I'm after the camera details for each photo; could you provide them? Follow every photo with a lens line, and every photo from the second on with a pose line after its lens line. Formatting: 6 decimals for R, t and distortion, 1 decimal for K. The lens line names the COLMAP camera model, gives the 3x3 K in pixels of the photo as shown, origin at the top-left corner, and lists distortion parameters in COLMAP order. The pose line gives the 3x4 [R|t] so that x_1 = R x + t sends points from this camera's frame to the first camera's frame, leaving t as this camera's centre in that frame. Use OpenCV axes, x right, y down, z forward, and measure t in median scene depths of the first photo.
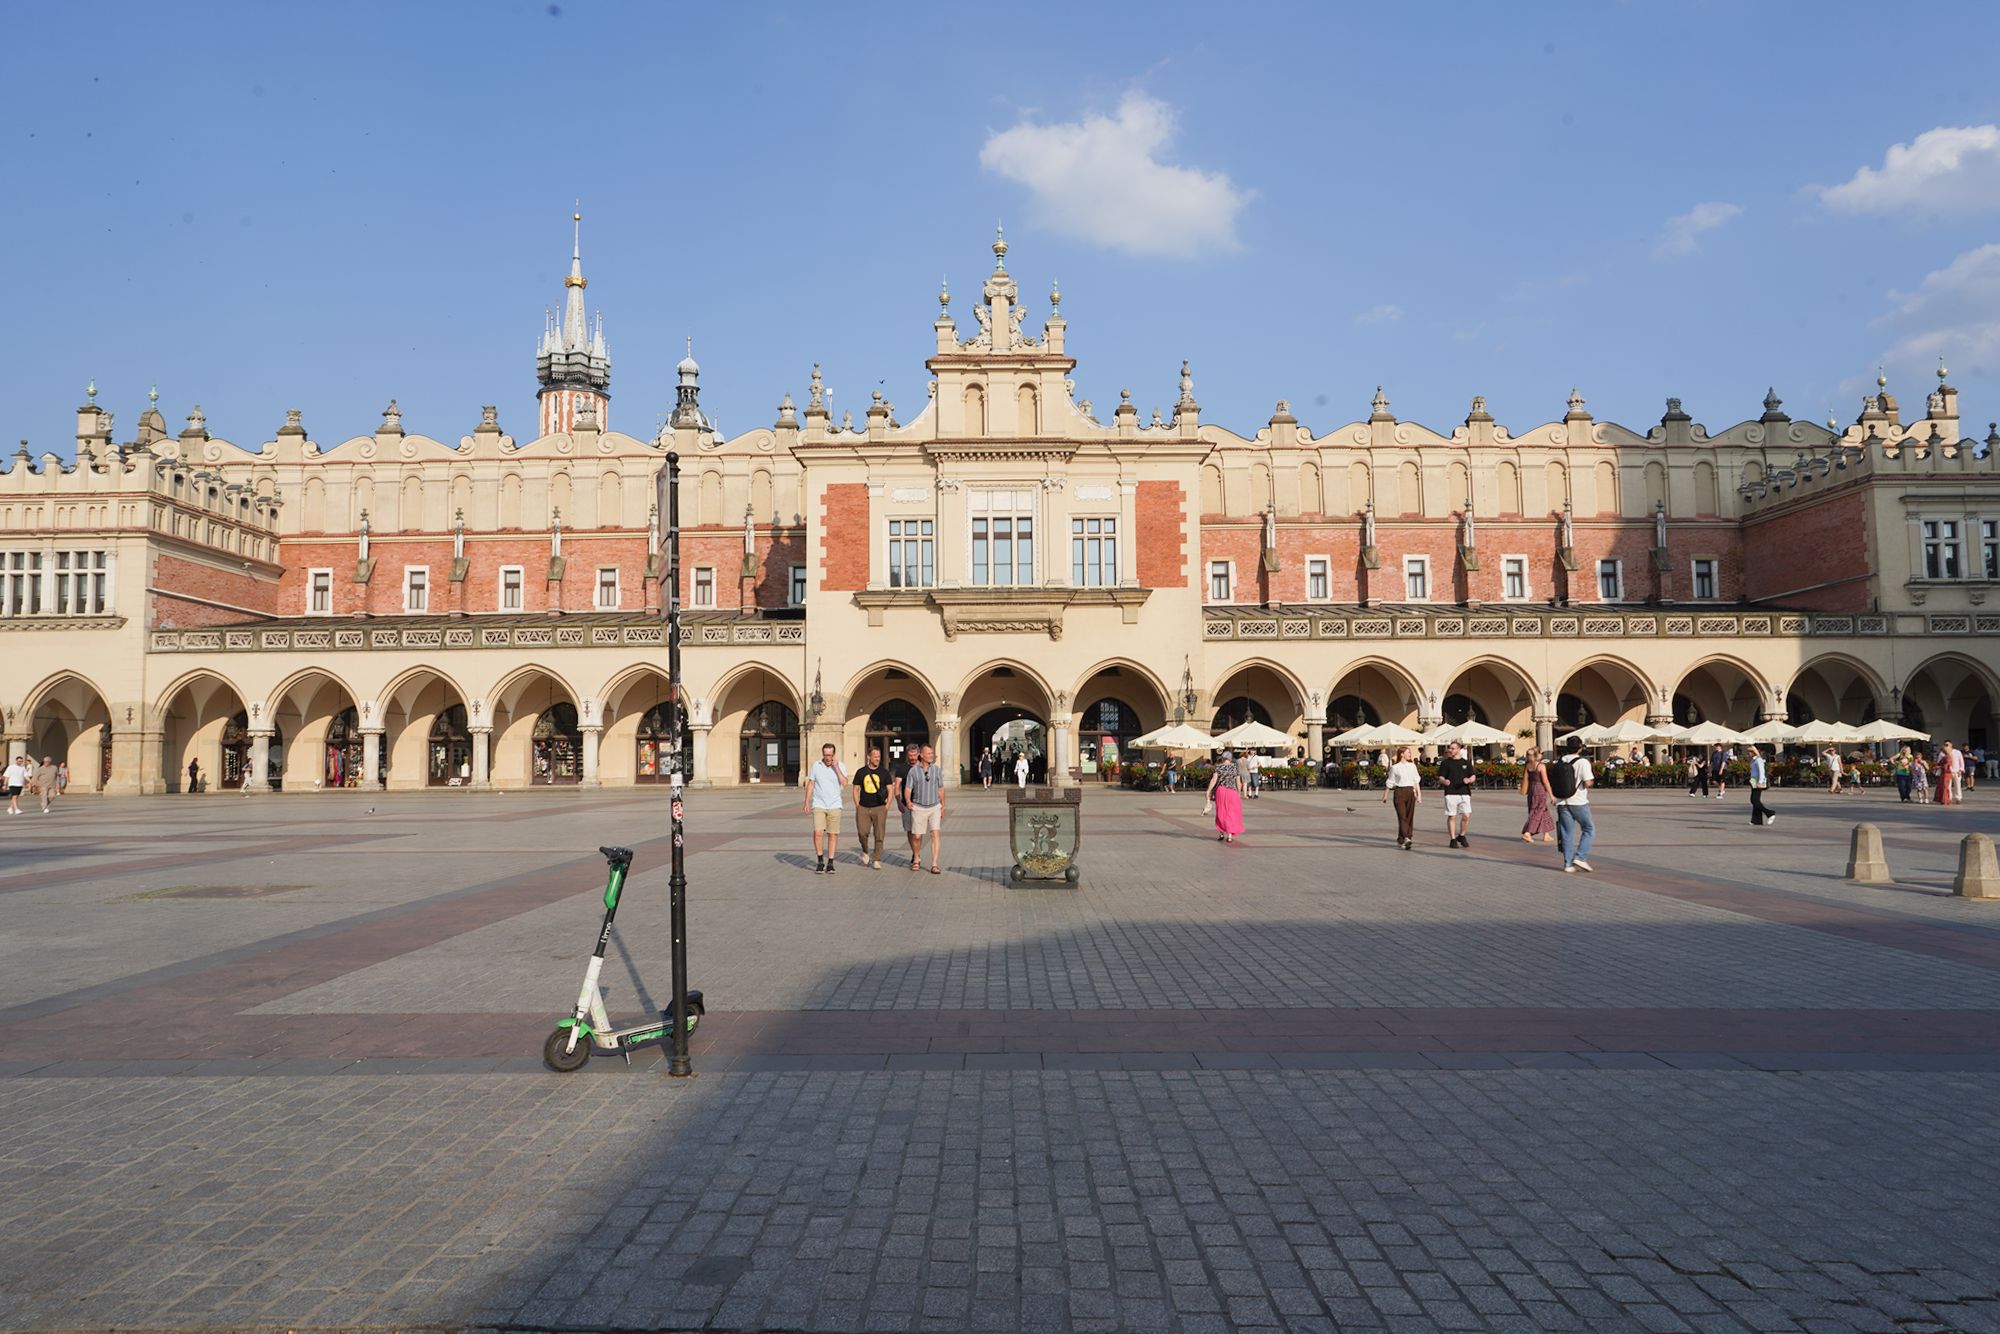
lens RADIAL K [[1361.5, 0, 992.3], [0, 1361.5, 671.4], [0, 0, 1]] dist [-0.026394, 0.028254]
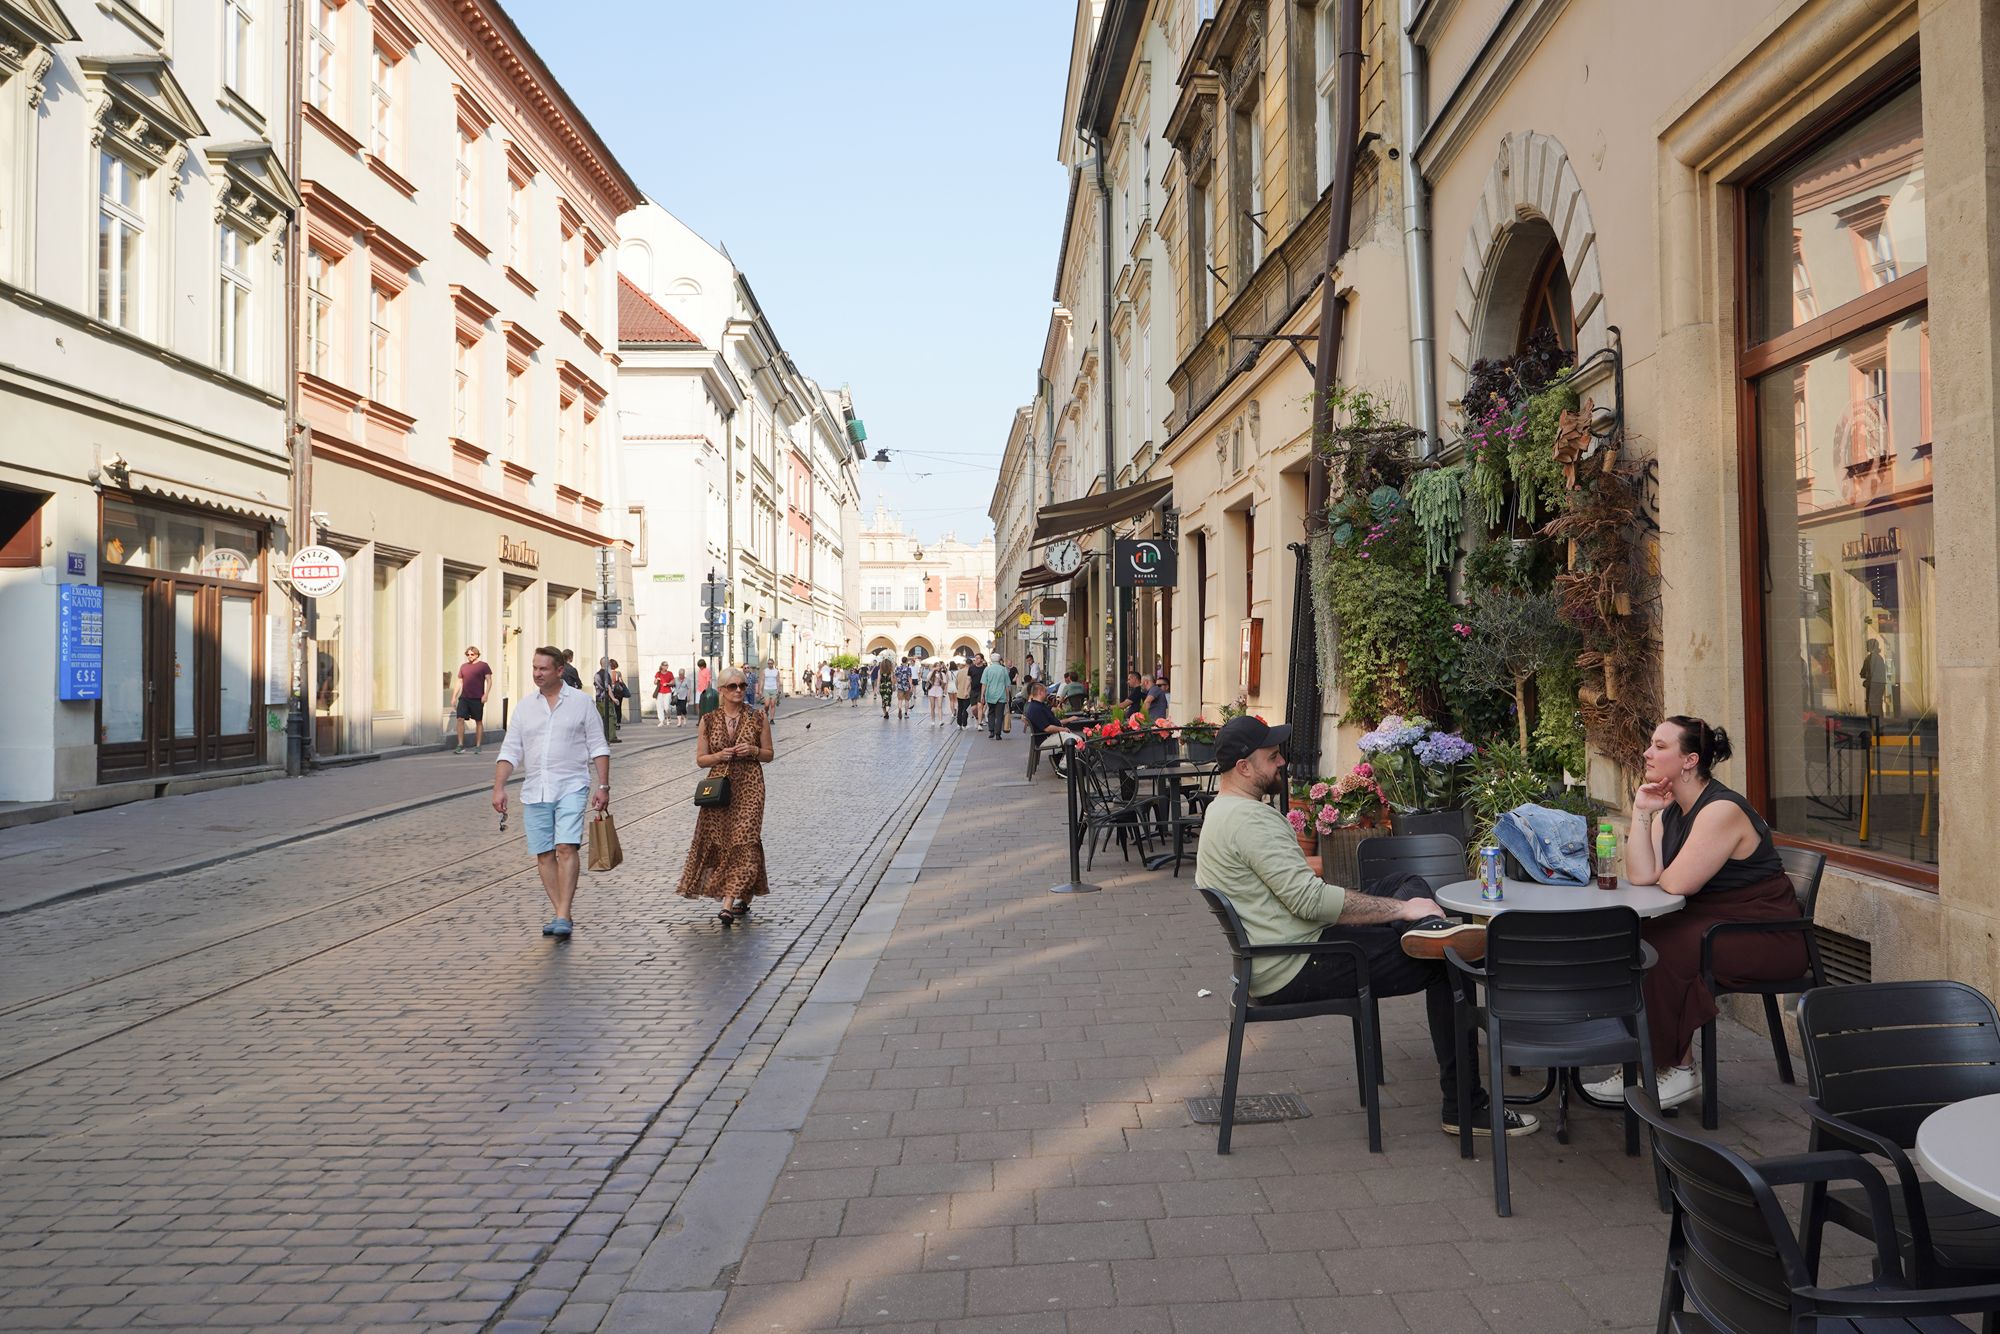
lens RADIAL K [[1361.5, 0, 992.3], [0, 1361.5, 671.4], [0, 0, 1]] dist [-0.026394, 0.028254]
pose [[0.999338, 0.003263, 0.036243, 0.145388], [-0.005589, 0.997918, 0.064259, -0.121669], [-0.035958, -0.064419, 0.997275, -2.030382]]
